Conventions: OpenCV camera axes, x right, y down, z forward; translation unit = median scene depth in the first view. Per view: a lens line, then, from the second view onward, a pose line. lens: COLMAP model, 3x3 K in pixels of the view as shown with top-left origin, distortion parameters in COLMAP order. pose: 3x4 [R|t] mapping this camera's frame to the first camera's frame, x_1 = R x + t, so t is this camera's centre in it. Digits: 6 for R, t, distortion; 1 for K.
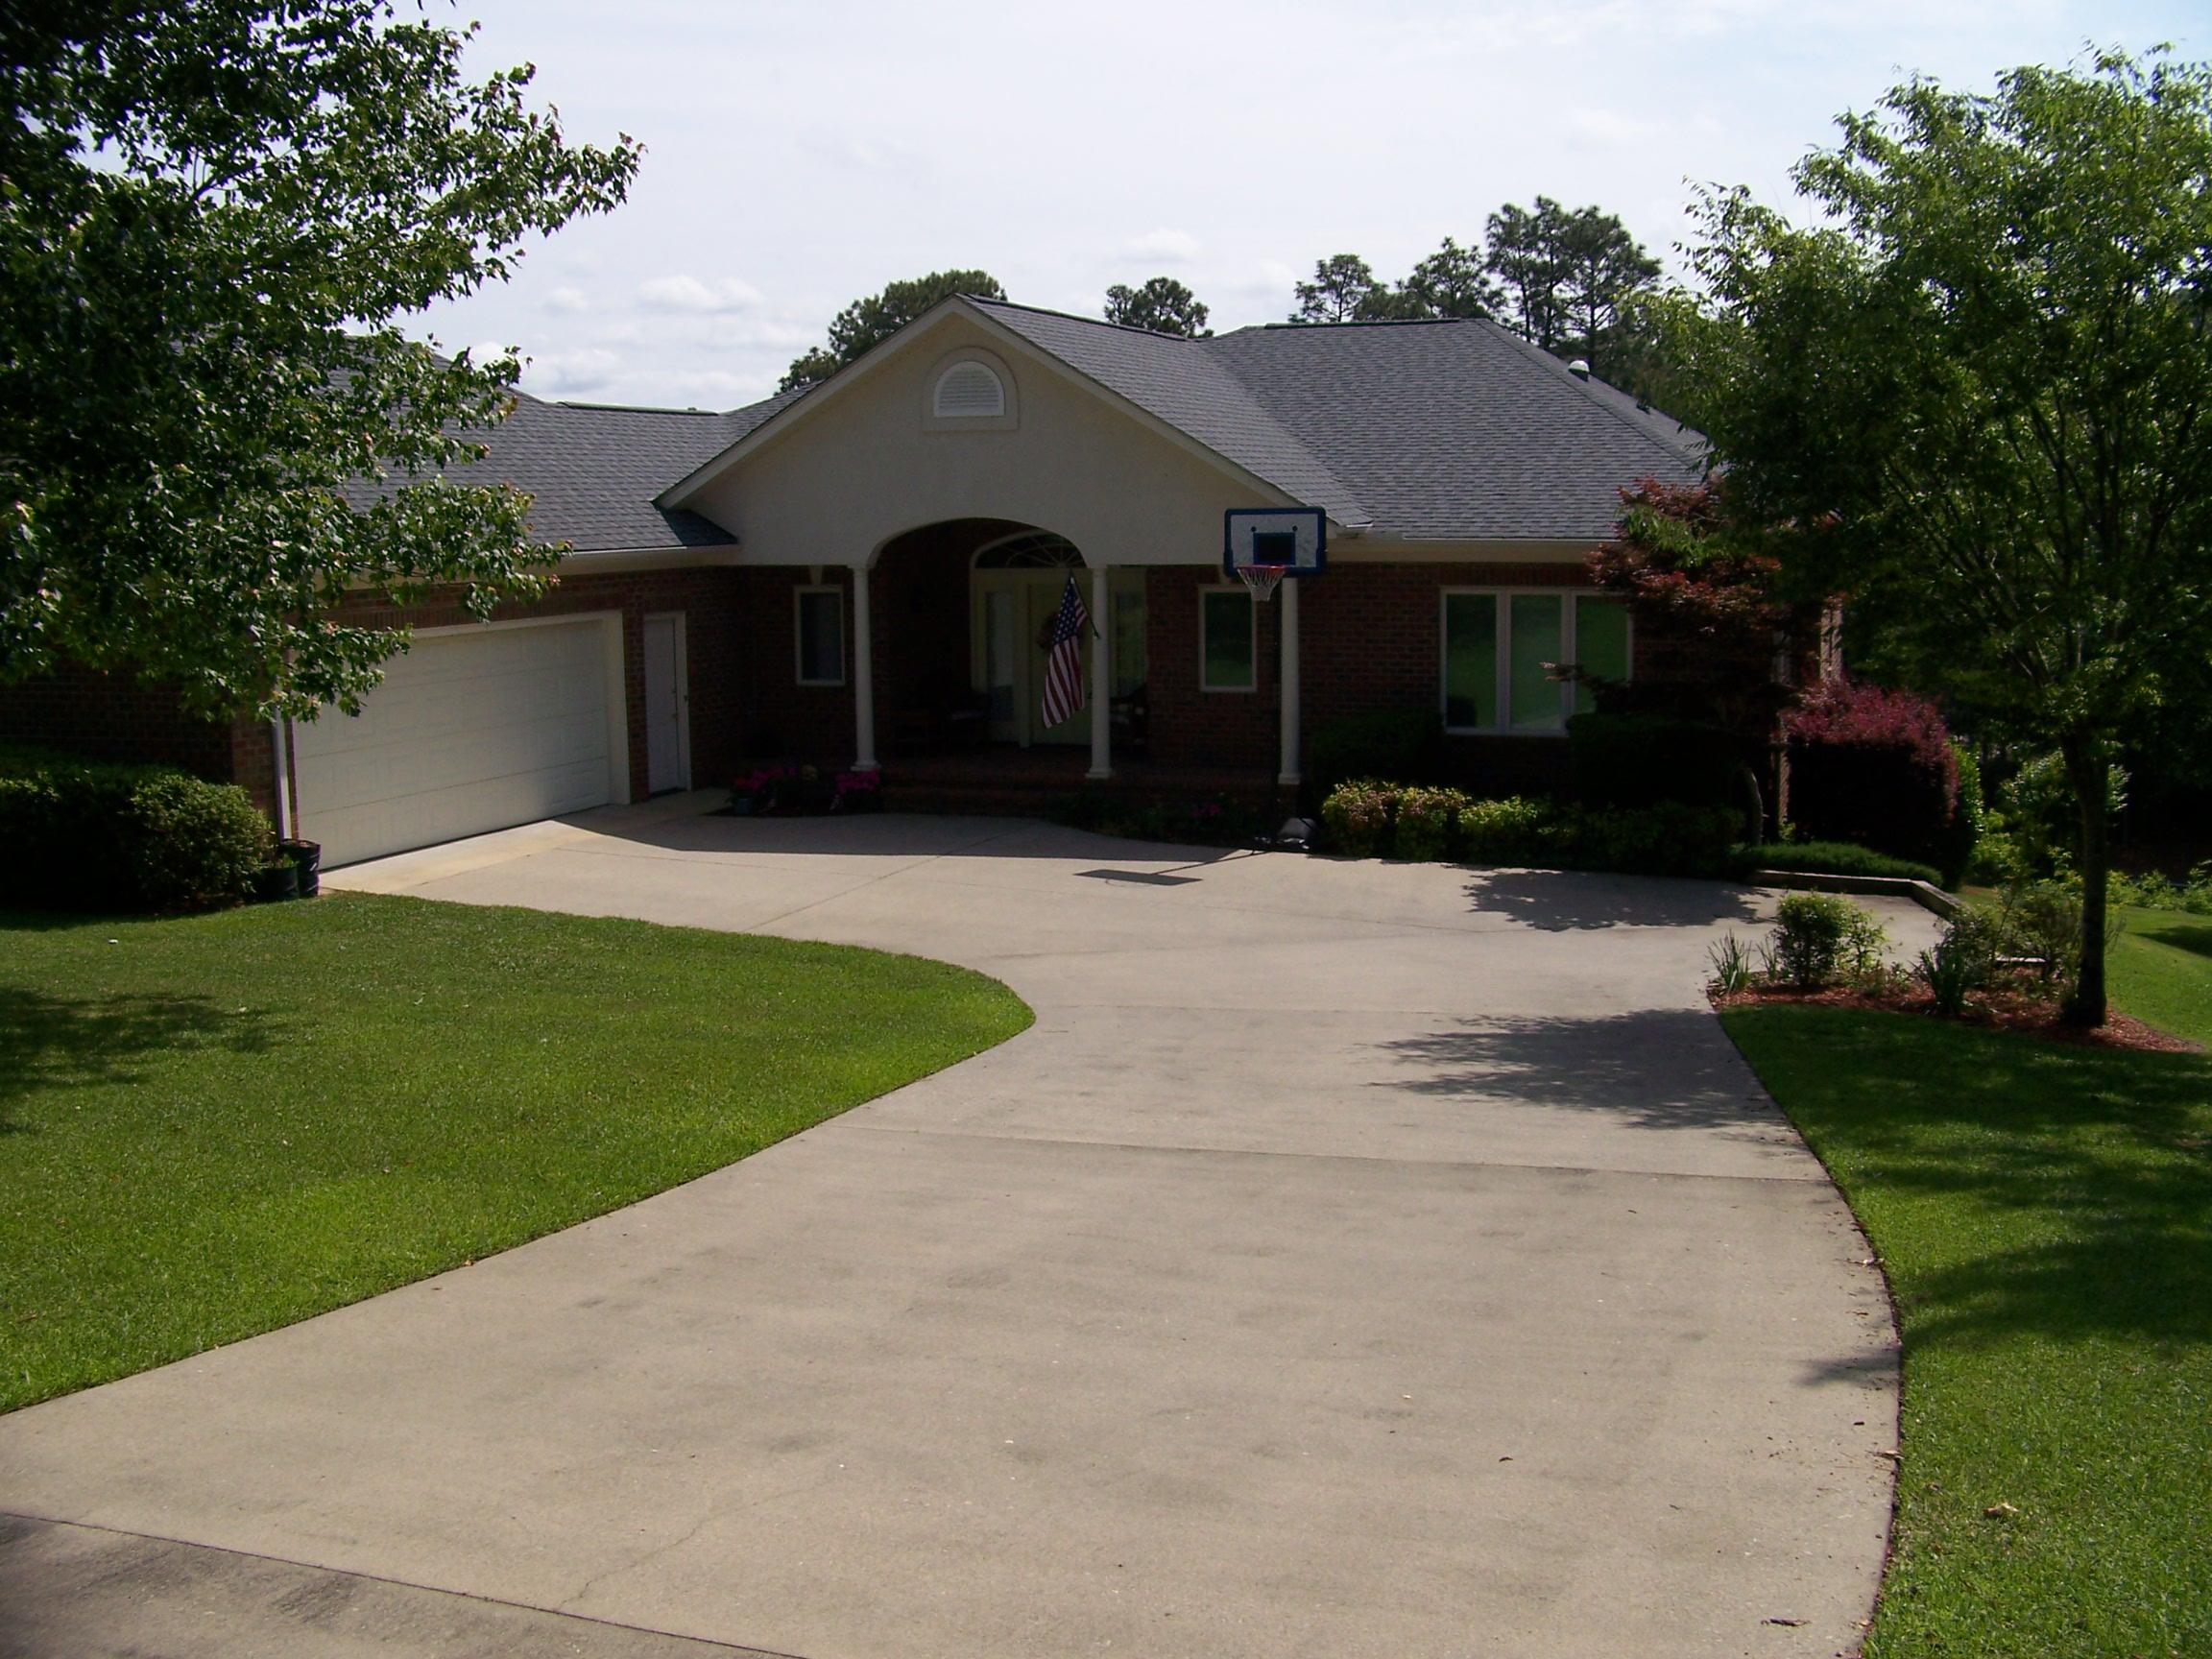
lens RADIAL K [[2306.0, 0, 1157.7], [0, 2306.0, 827.2], [0, 0, 1]] dist [-0.248226, 0.329399]
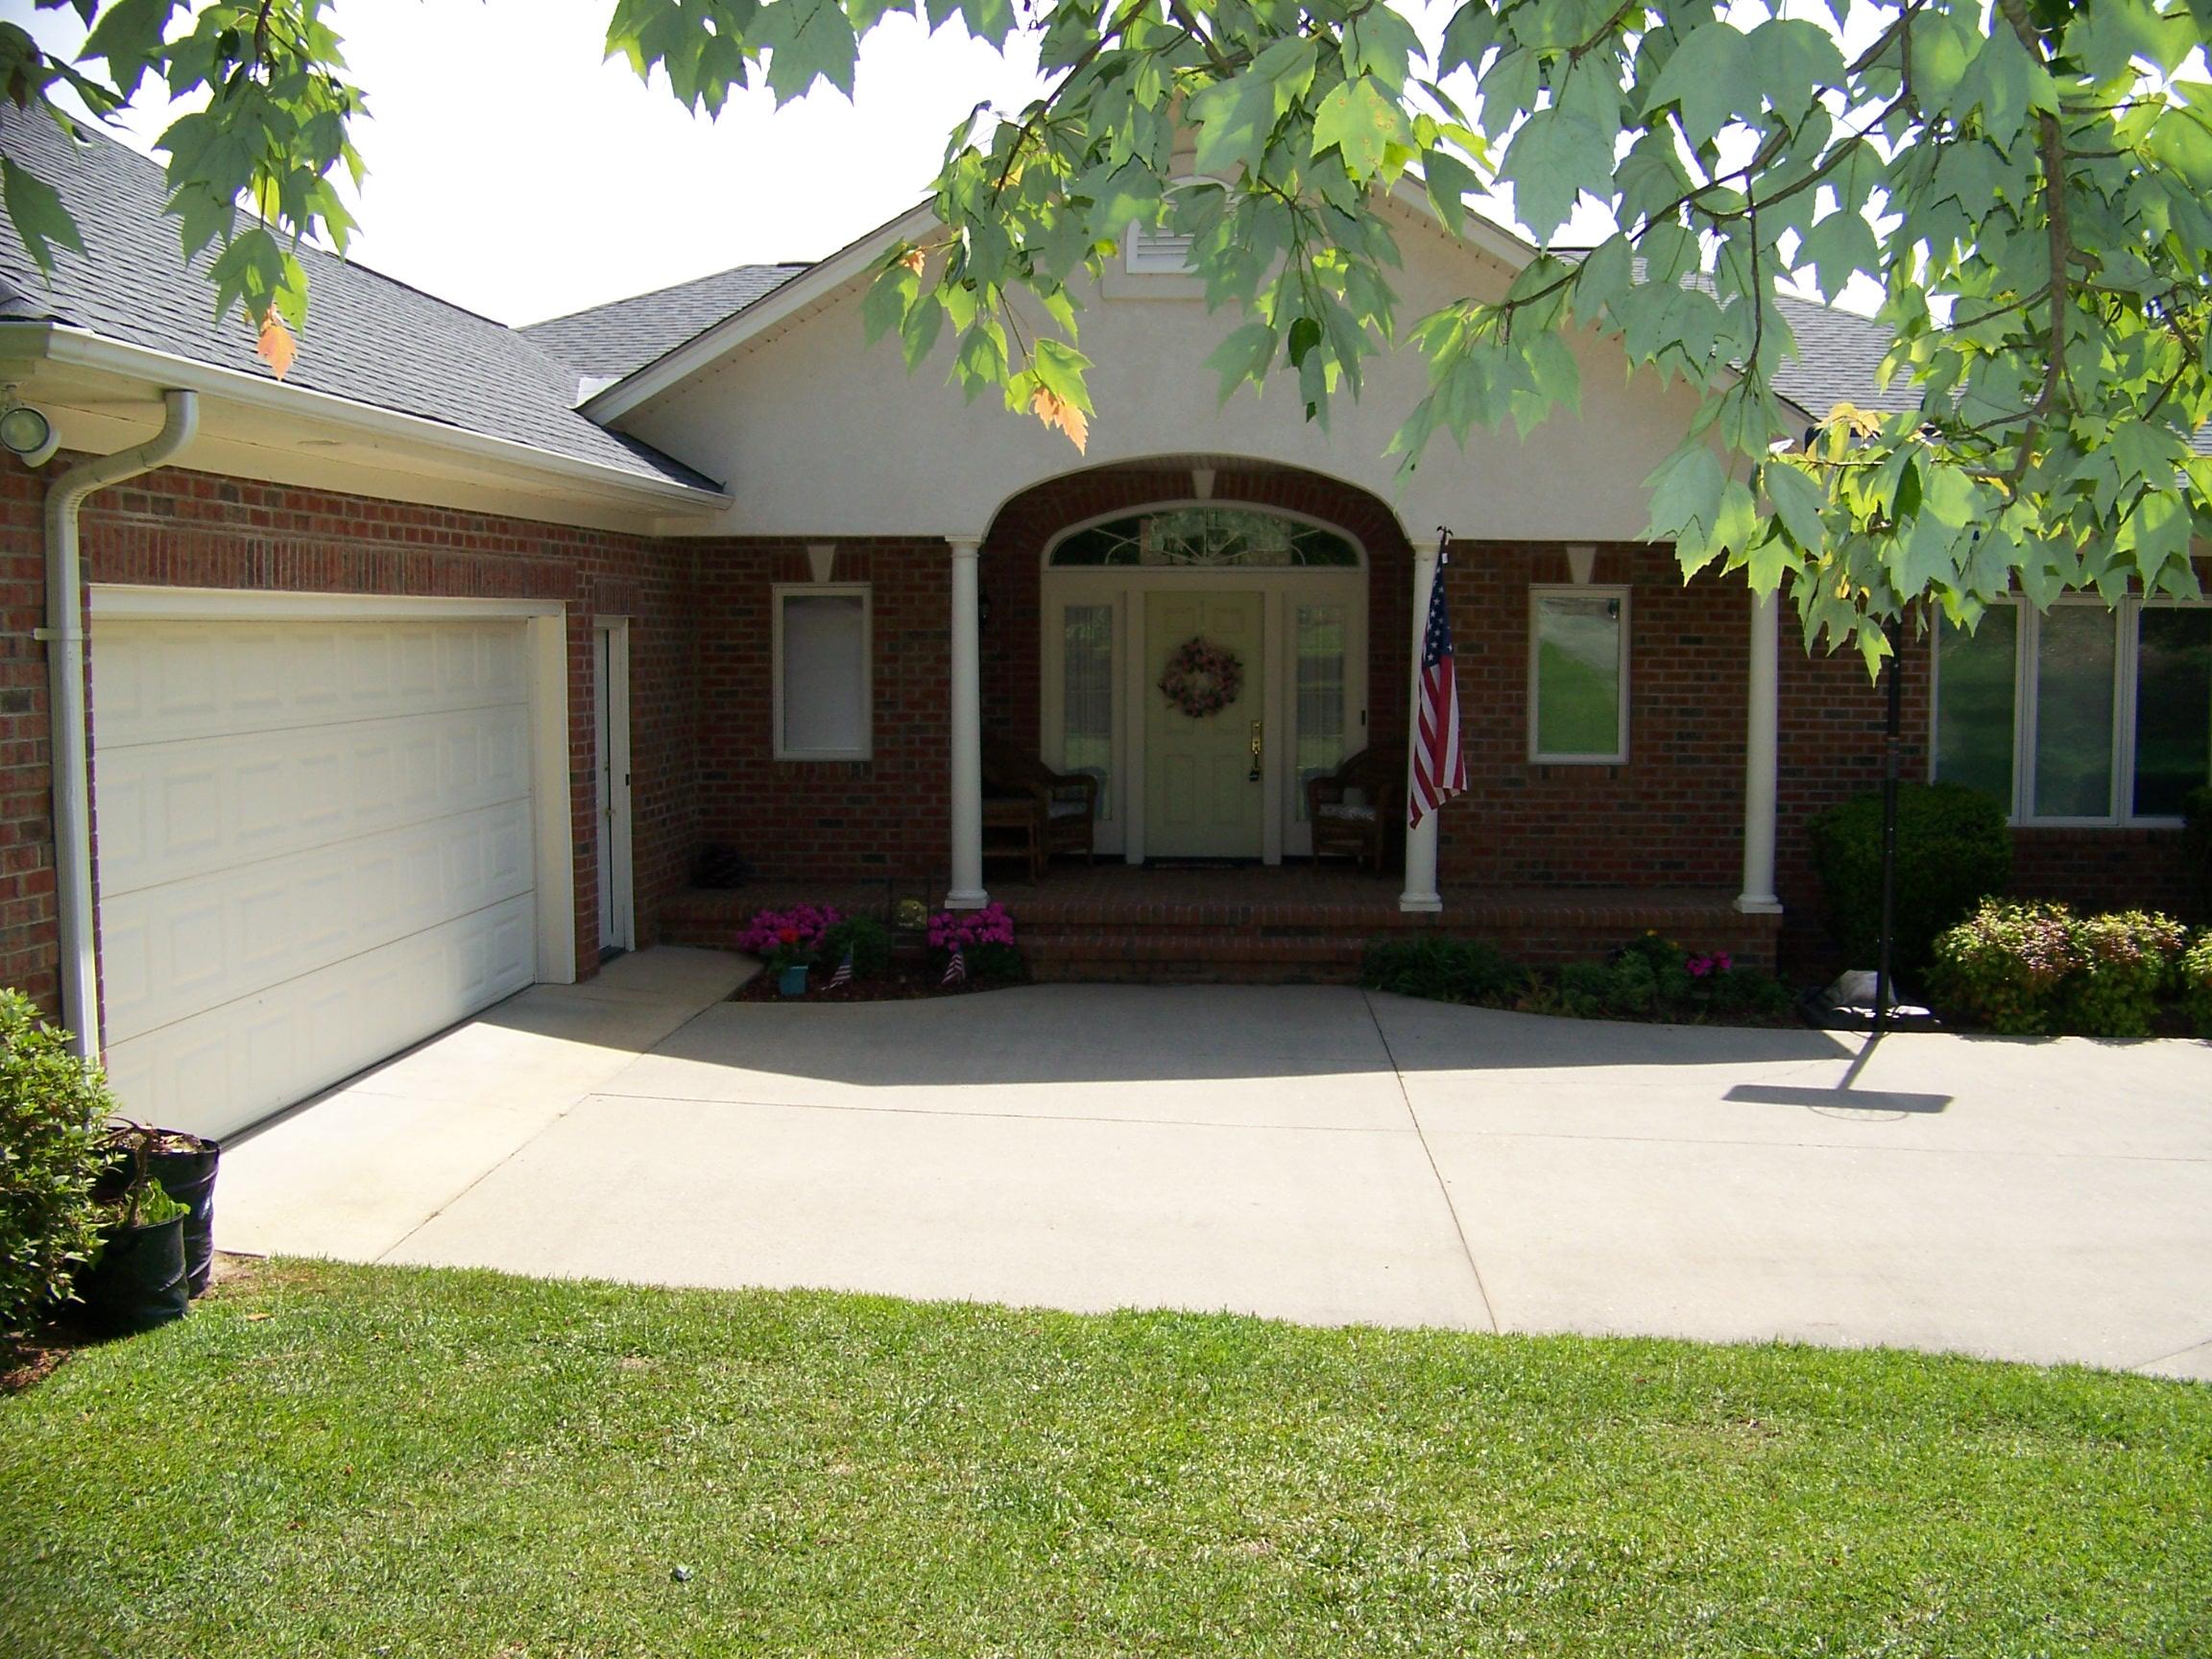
lens RADIAL K [[2306.0, 0, 1157.7], [0, 2306.0, 827.2], [0, 0, 1]] dist [-0.248226, 0.329399]
pose [[0.952482, -0.012732, 0.304329, -0.268339], [0.029082, 0.998363, -0.049252, -0.016427], [-0.303204, 0.055762, 0.951293, 0.485944]]
